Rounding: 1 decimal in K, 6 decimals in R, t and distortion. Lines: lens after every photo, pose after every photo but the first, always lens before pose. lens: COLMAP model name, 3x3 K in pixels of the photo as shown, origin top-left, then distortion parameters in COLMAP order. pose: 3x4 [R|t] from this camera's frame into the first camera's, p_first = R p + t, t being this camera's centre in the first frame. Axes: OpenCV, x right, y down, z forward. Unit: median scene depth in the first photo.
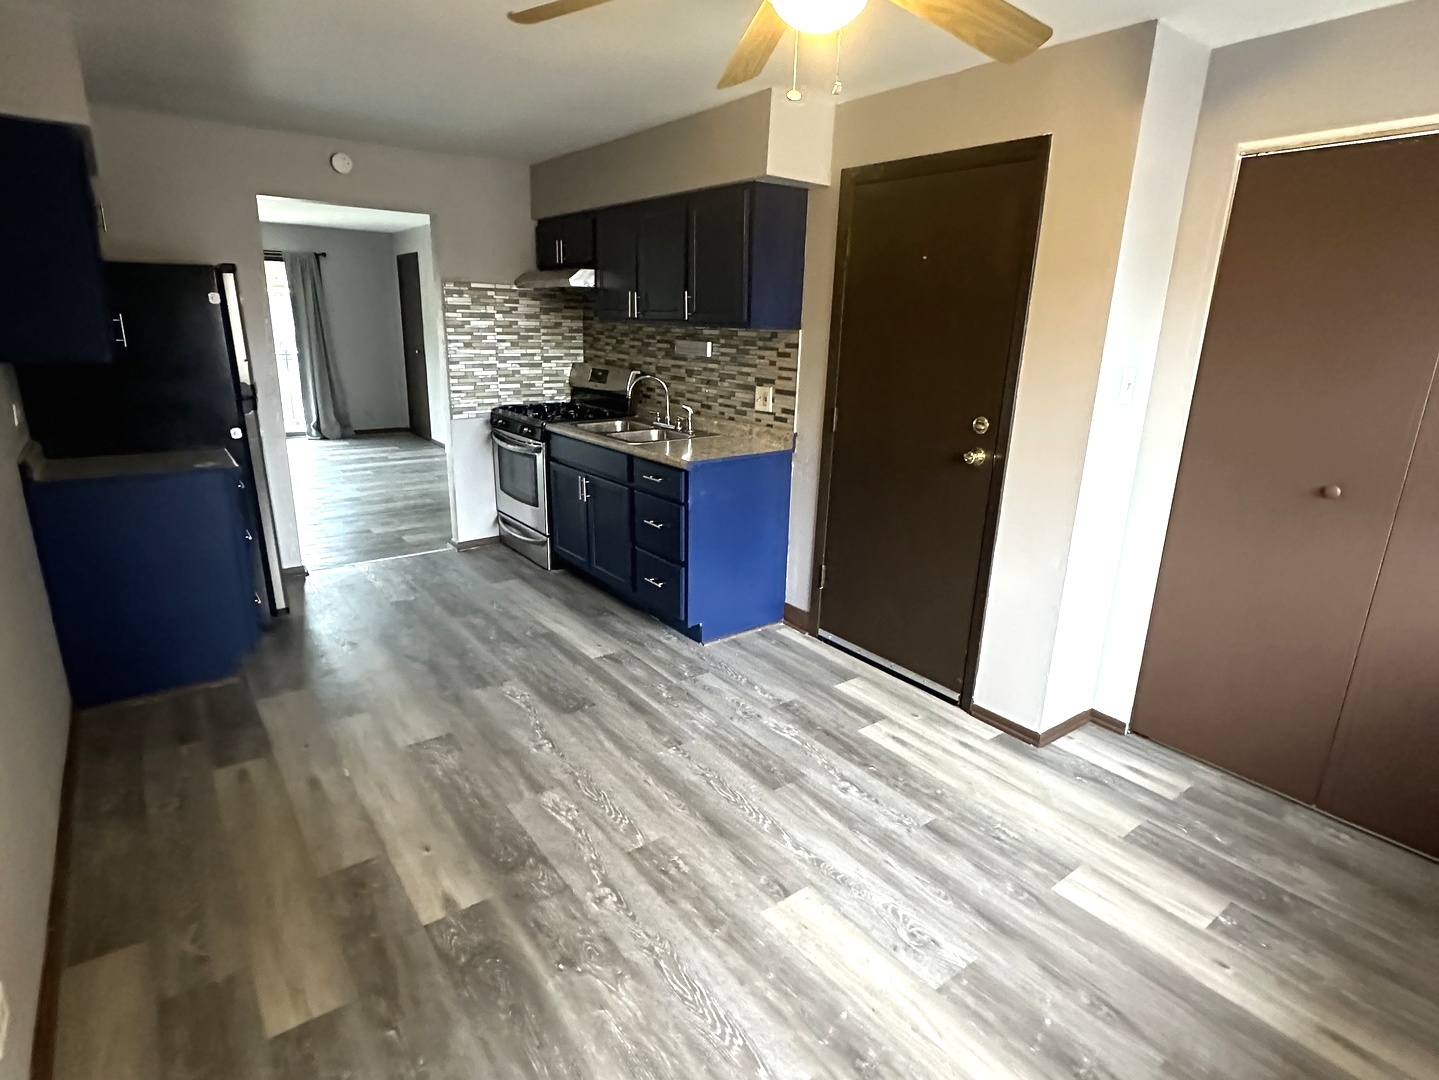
lens RADIAL K [[765.3, 0, 721.1], [0, 765.3, 541.5], [0, 0, 1]] dist [-0.007486, 0.001467]
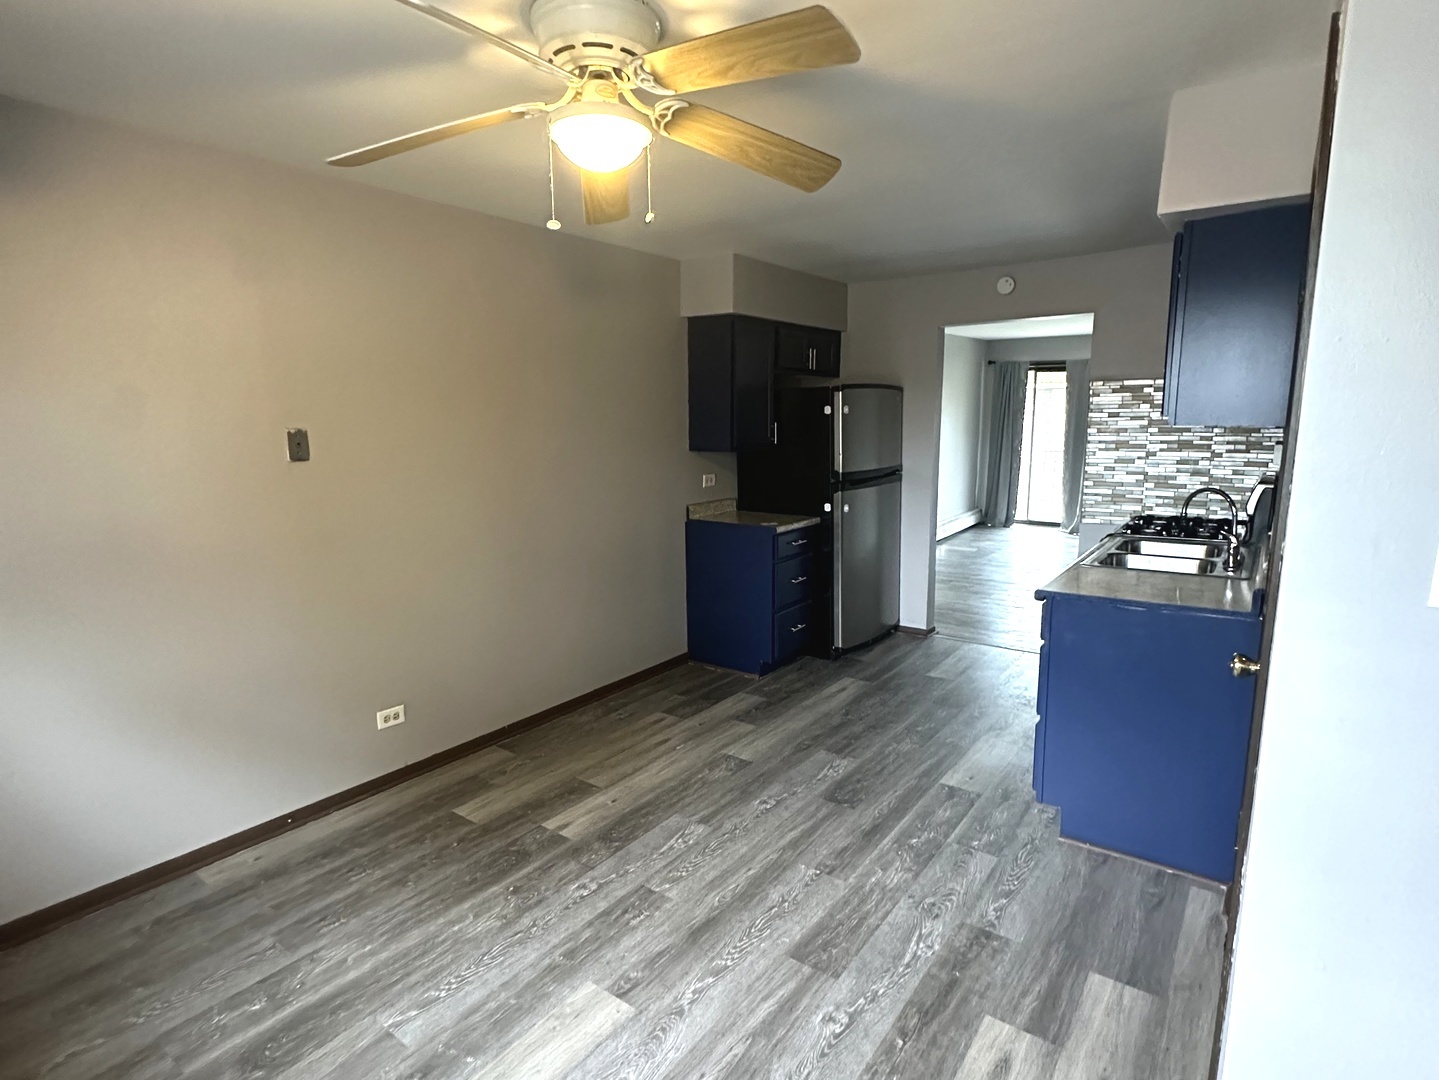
lens RADIAL K [[765.3, 0, 720.8], [0, 765.3, 540.7], [0, 0, 1]] dist [-0.007486, 0.001467]
pose [[0.284655, 0.127484, -0.950115, 0.812491], [-0.246215, 0.967592, 0.056063, -0.155696], [0.926472, 0.217974, 0.306819, 0.578074]]
